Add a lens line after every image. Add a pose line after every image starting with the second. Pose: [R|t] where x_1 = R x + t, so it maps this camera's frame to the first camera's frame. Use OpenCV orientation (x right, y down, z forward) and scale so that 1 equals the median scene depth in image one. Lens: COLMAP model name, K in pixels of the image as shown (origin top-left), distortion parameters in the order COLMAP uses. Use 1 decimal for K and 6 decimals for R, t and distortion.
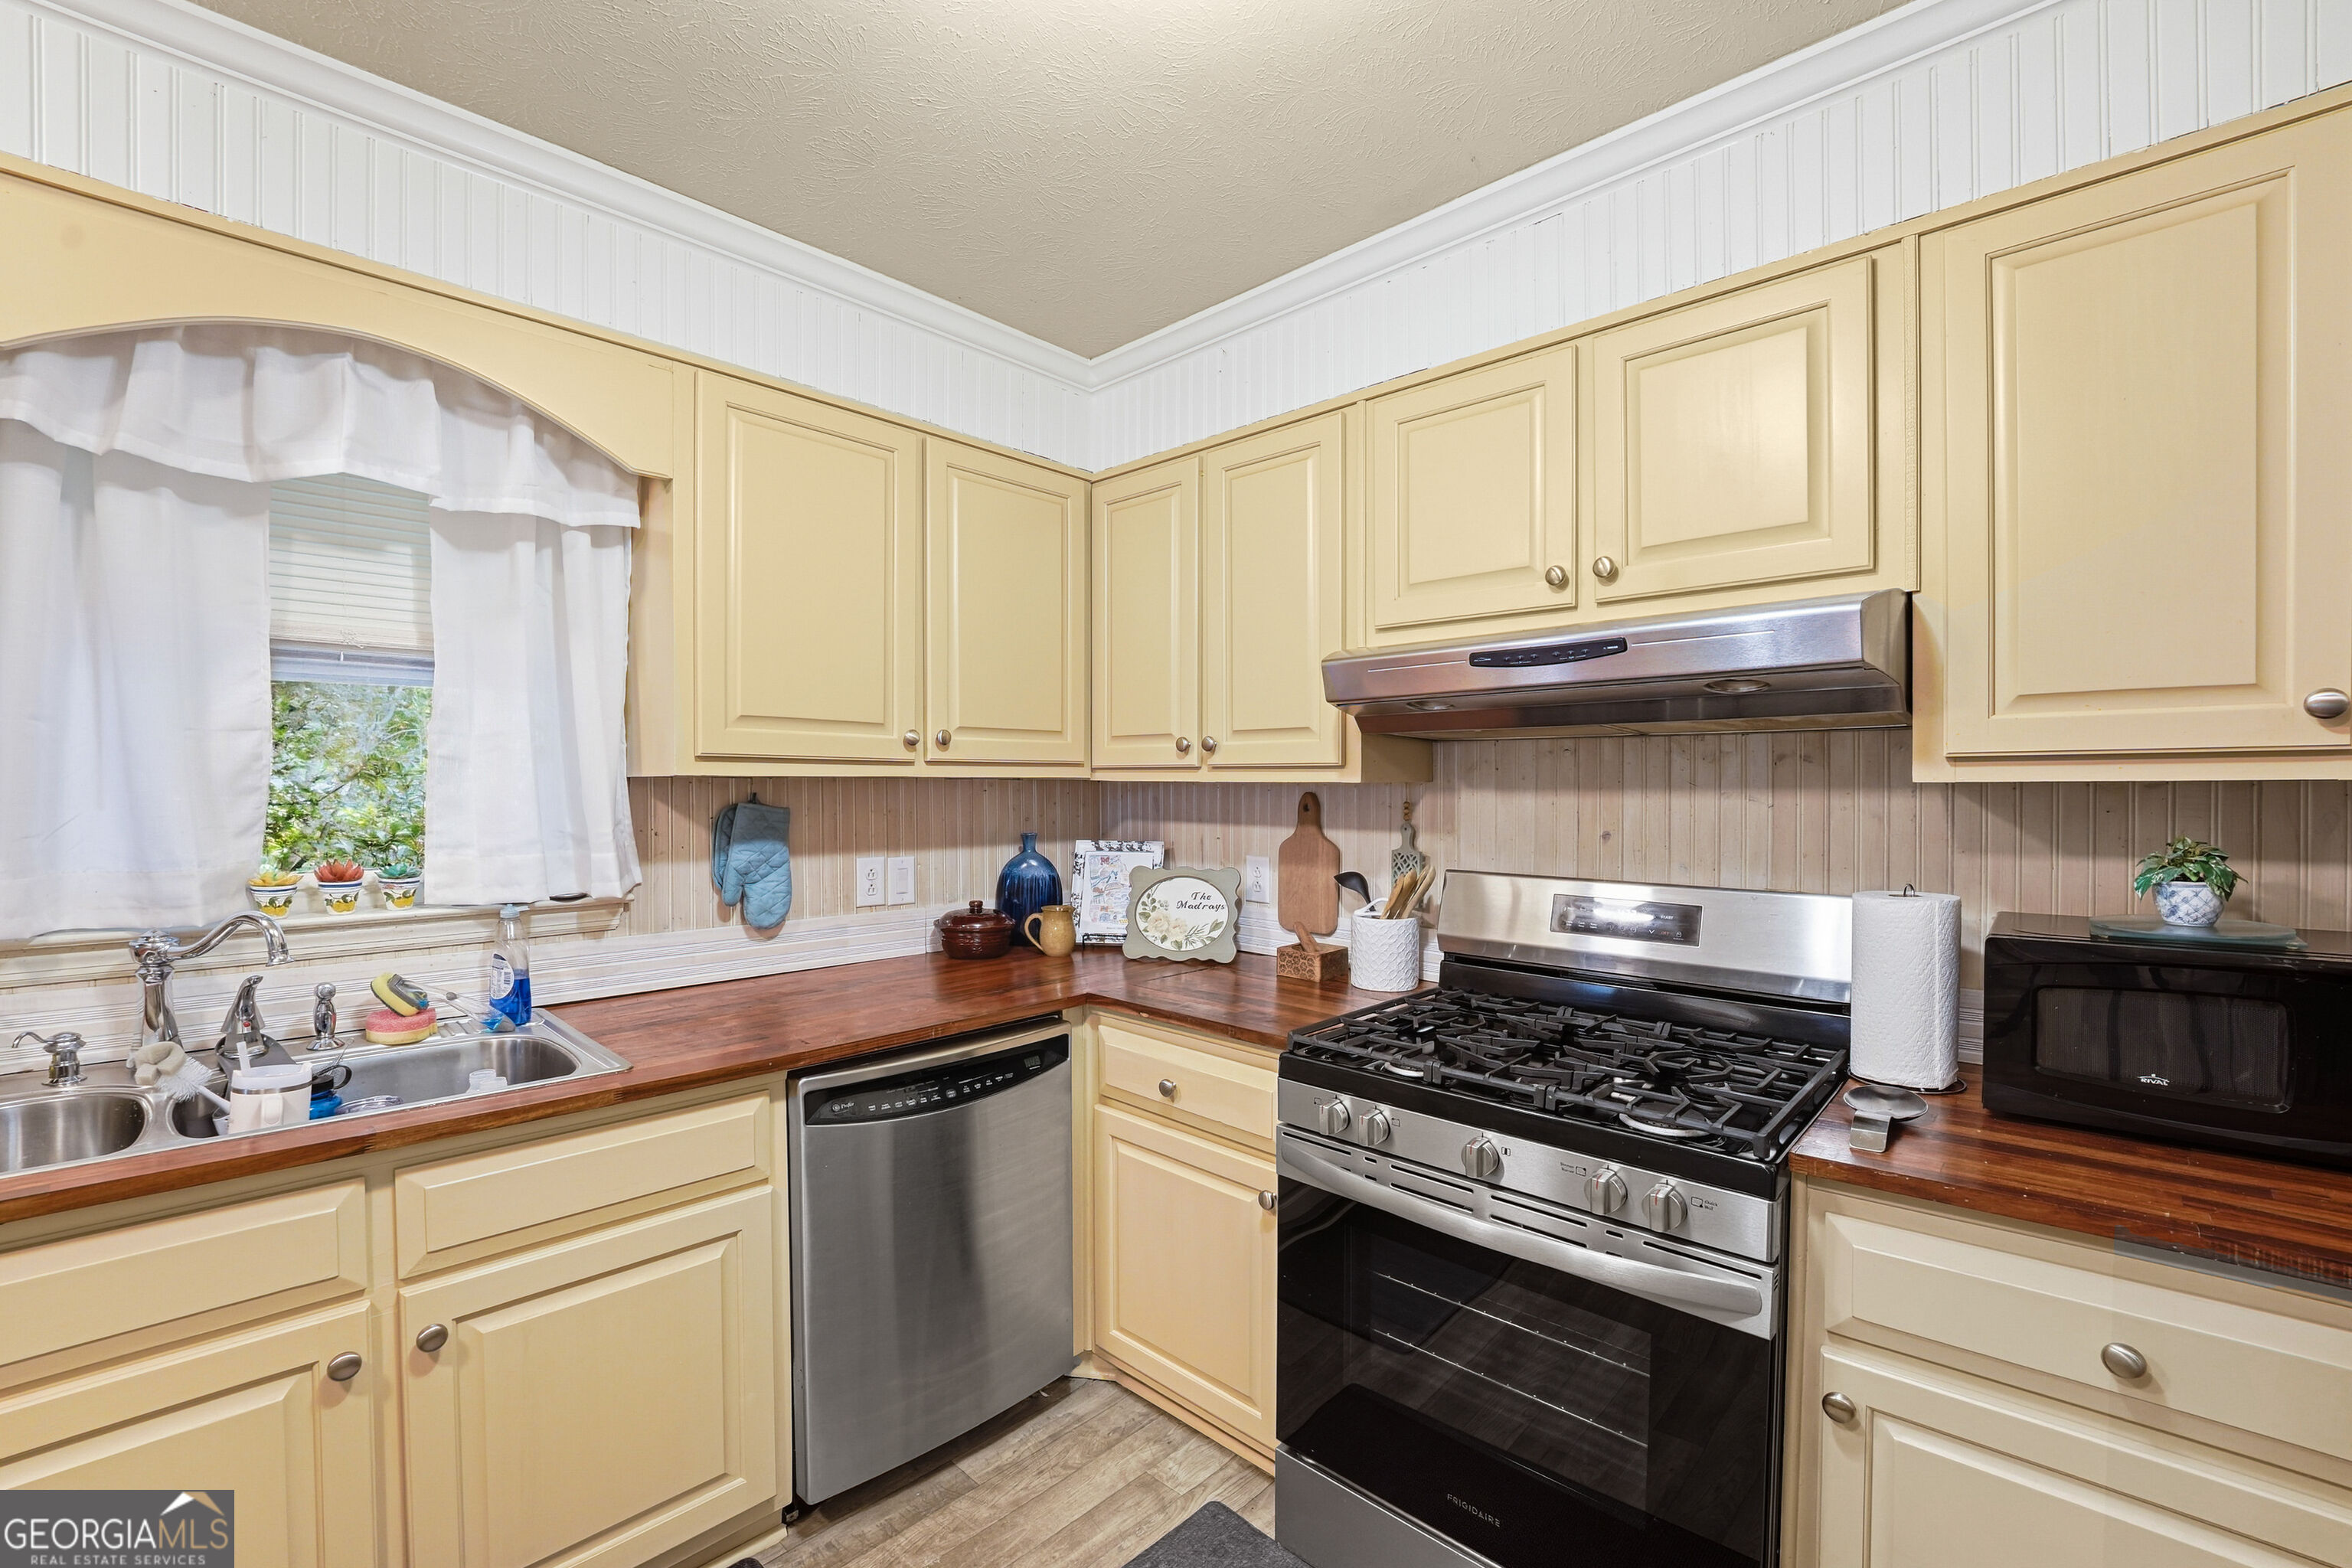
lens RADIAL K [[977.4, 0, 1177.2], [0, 977.4, 804.0], [0, 0, 1]] dist [-0.019754, 0.000551]
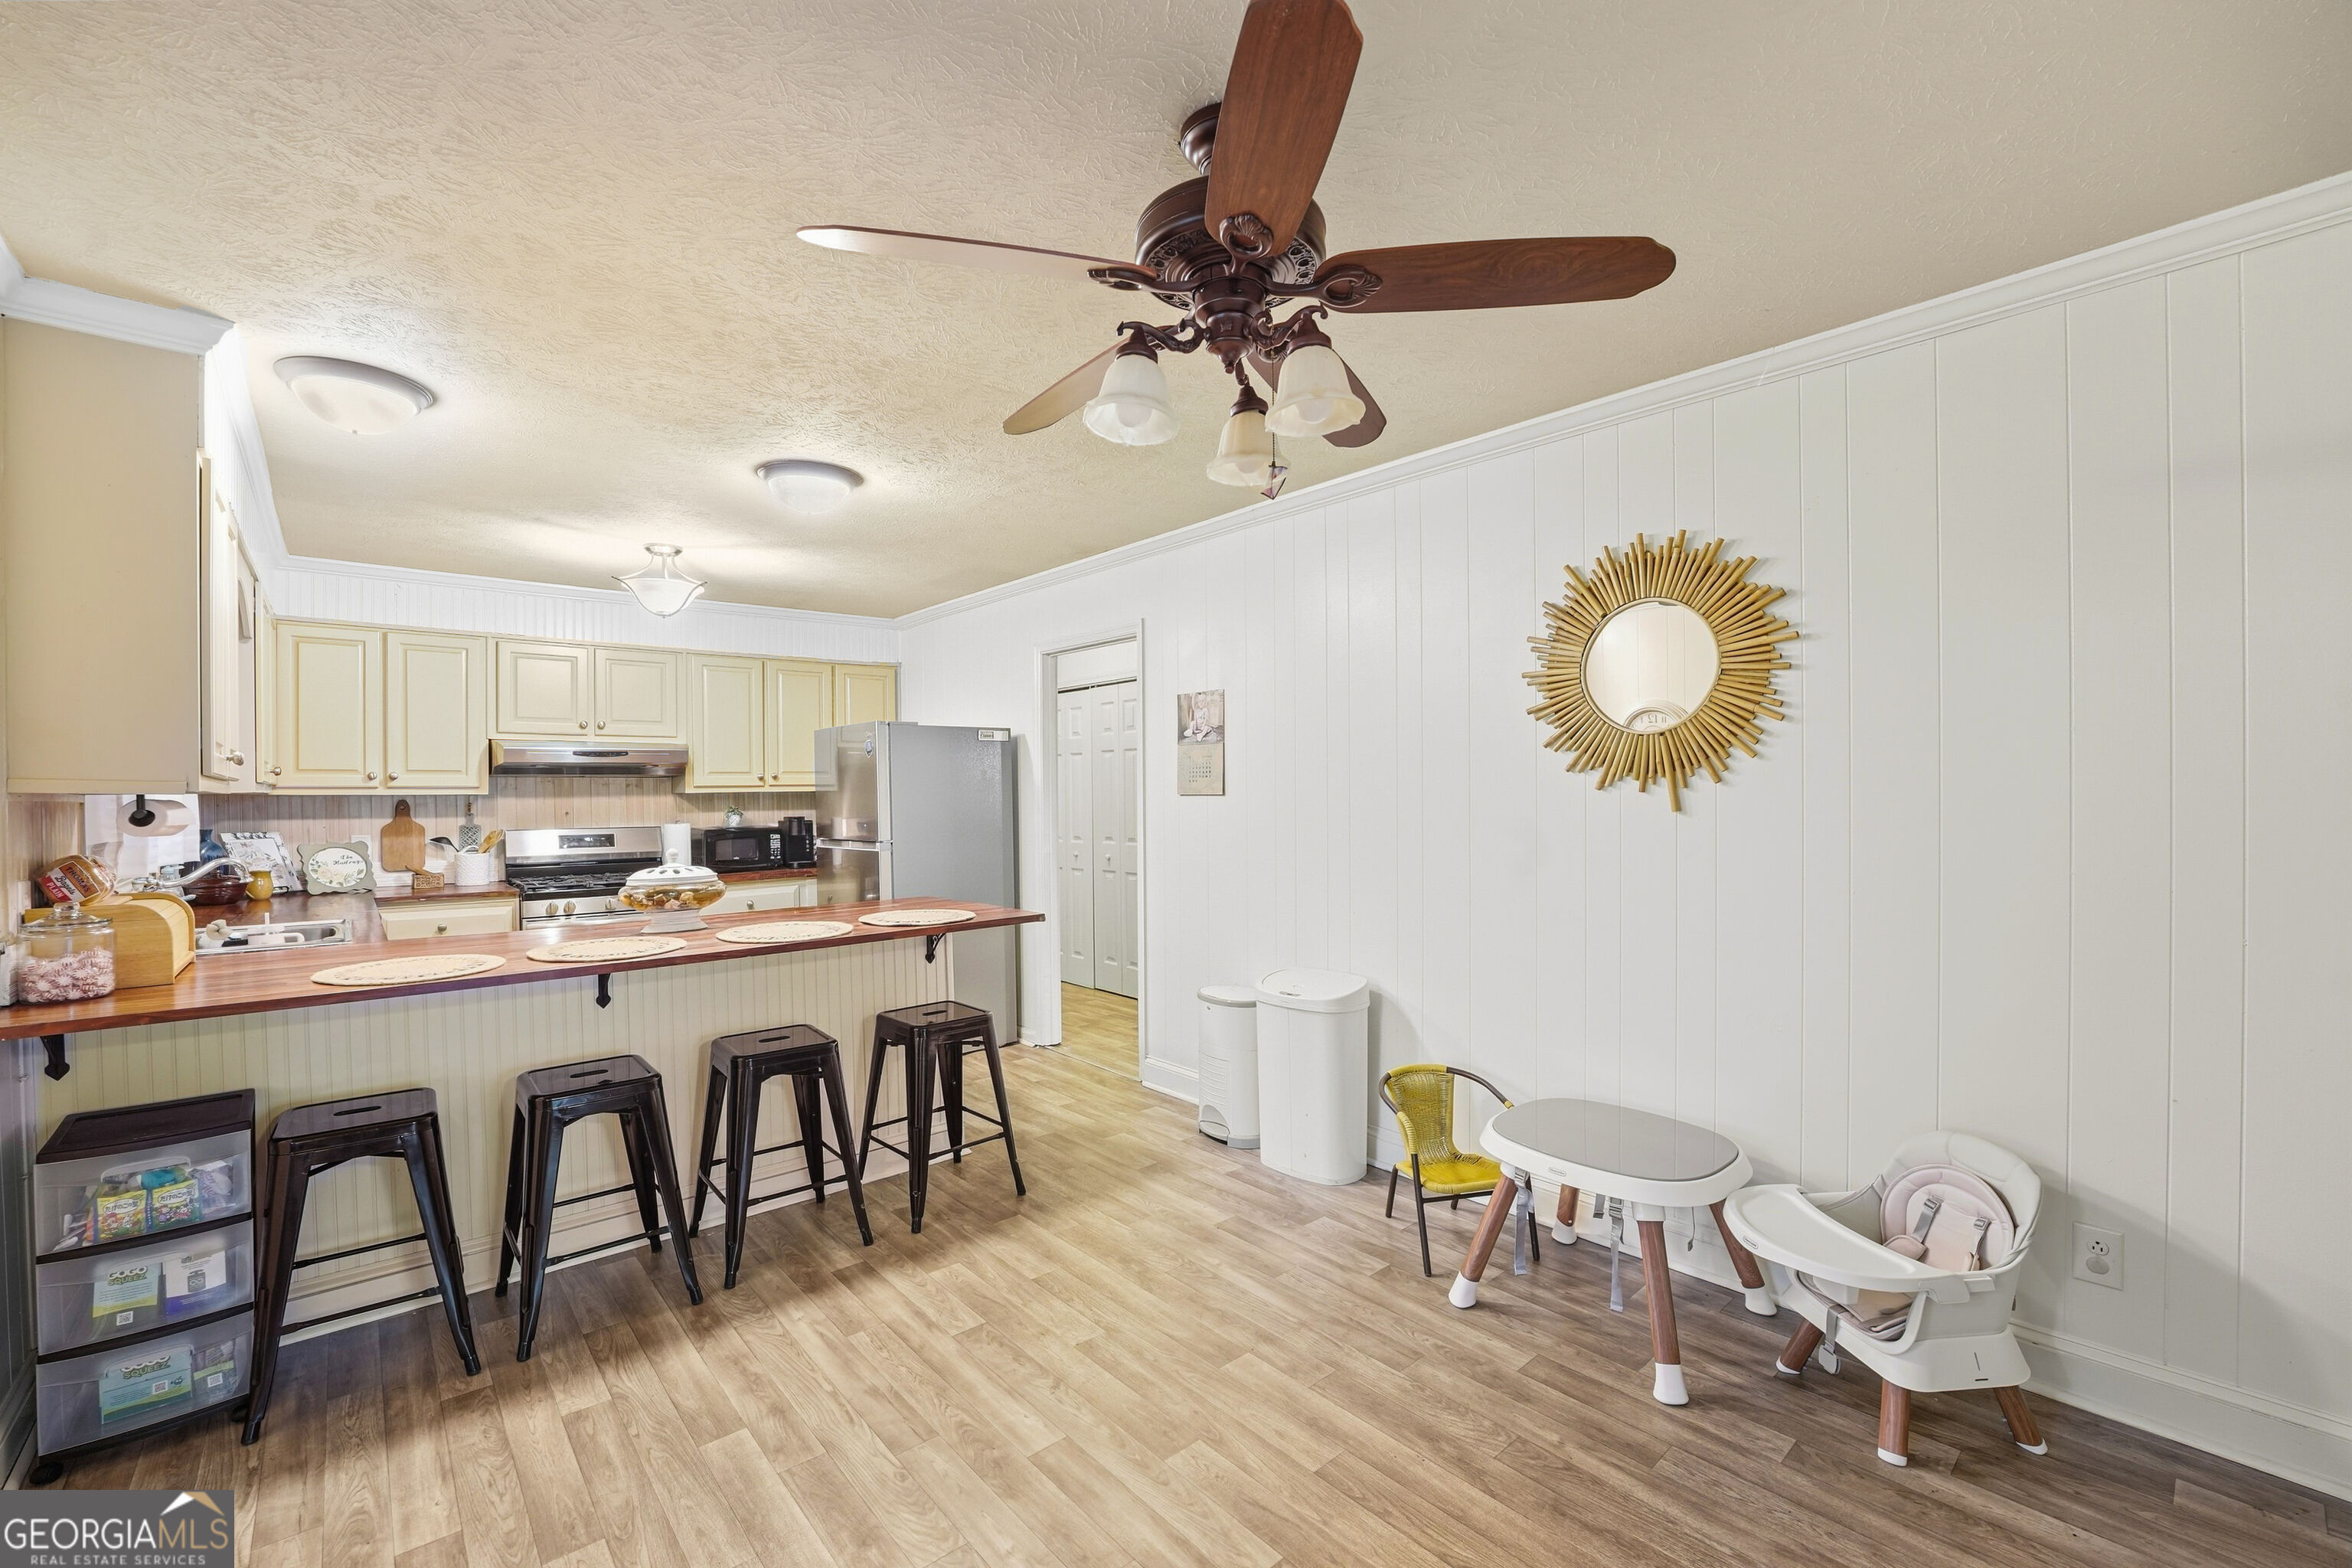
lens RADIAL K [[977.4, 0, 1160.6], [0, 977.4, 797.7], [0, 0, 1]] dist [-0.019754, 0.000551]
pose [[0.097081, -0.009325, 0.995233, -1.958099], [0.028364, 0.999576, 0.006599, 0.016756], [-0.994872, 0.027589, 0.097304, -0.848767]]
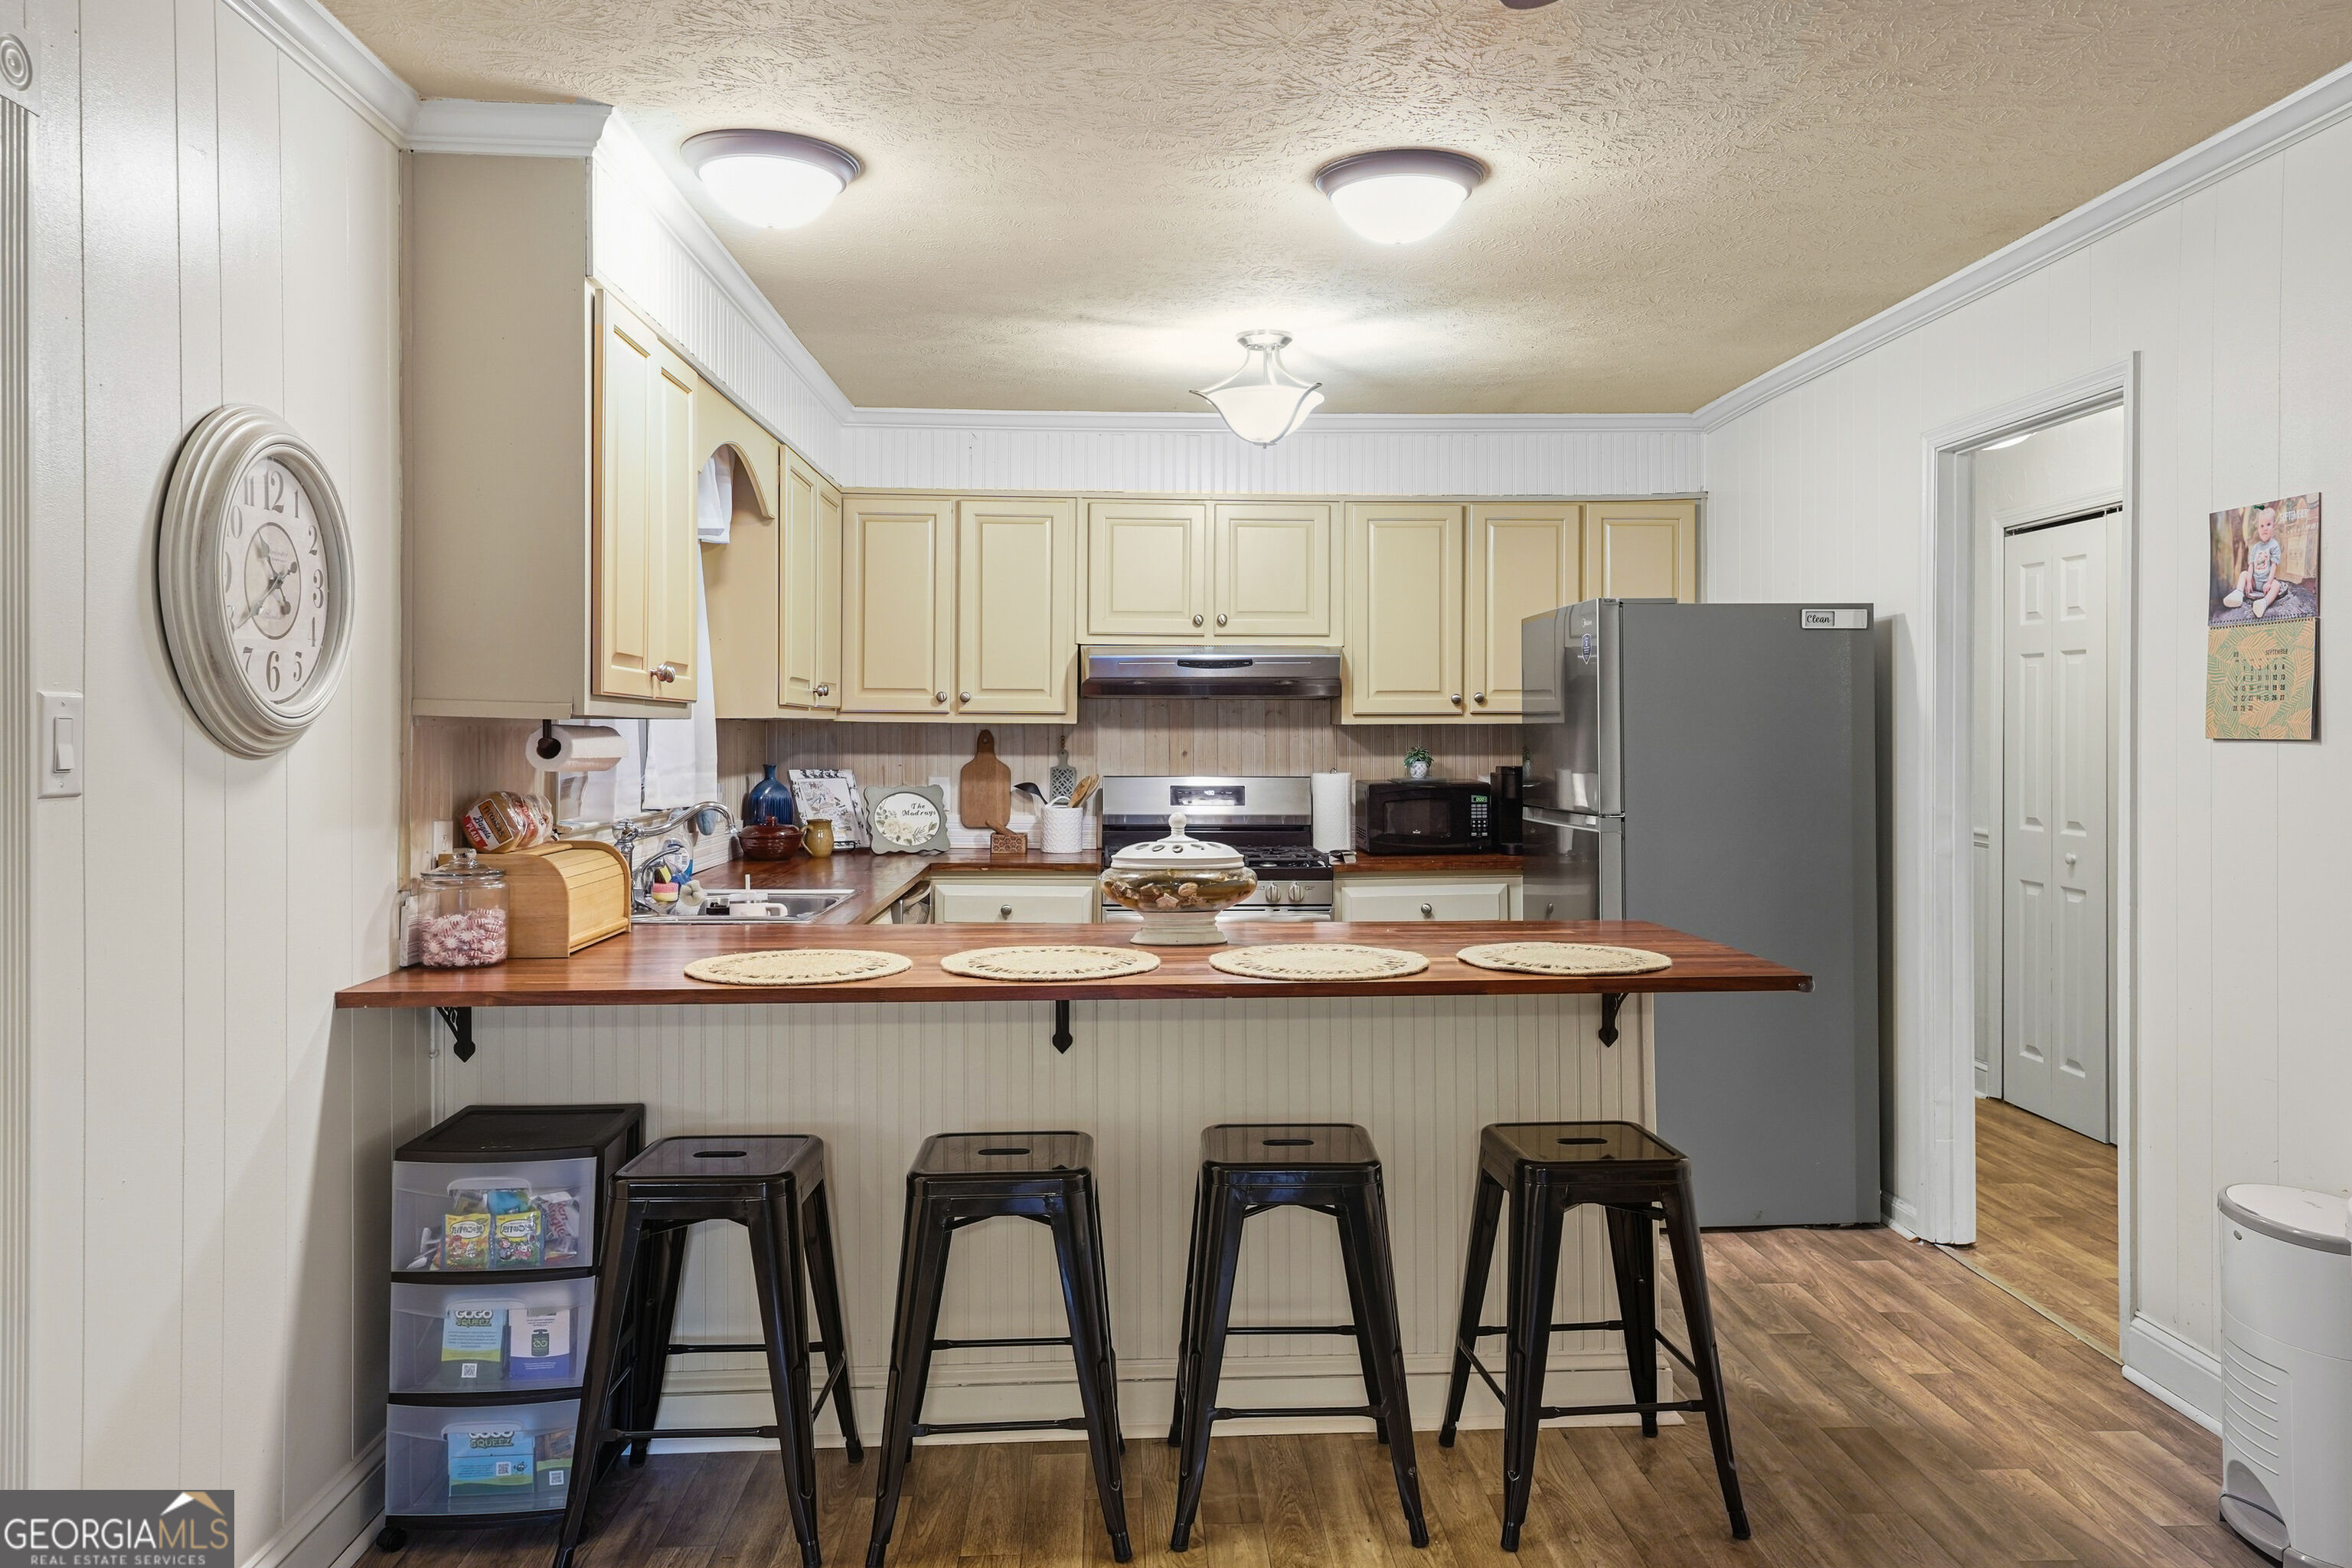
lens RADIAL K [[1677.7, 0, 1196.8], [0, 1677.7, 727.2], [0, 0, 1]] dist [0.028832, -0.003988]
pose [[0.682241, 0.000521, 0.731127, -1.714478], [0.012887, 0.999836, -0.012737, 0.022251], [-0.731013, 0.018111, 0.682123, -1.073391]]
